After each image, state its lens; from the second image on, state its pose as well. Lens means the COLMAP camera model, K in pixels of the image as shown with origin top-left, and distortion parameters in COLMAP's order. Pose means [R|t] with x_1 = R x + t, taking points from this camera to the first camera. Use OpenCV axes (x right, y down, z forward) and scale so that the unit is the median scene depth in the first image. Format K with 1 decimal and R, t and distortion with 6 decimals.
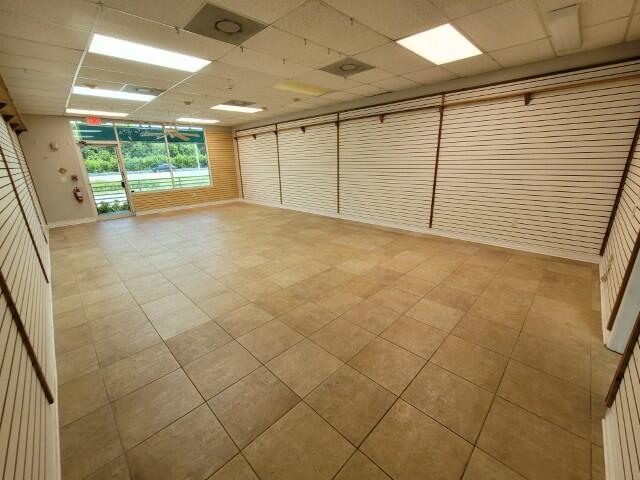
lens RADIAL K [[262.3, 0, 321.1], [0, 262.3, 239.6], [0, 0, 1]] dist [-0.003543, -0.000178]
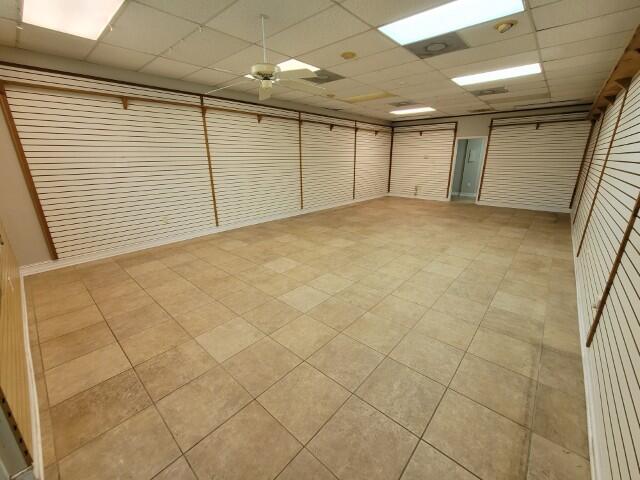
lens RADIAL K [[262.3, 0, 321.1], [0, 262.3, 239.6], [0, 0, 1]] dist [-0.003543, -0.000178]
pose [[-0.058258, -0.280476, 0.958092, -1.040524], [0.295371, 0.911909, 0.284916, -0.288340], [-0.953605, 0.299591, 0.029719, 1.015756]]
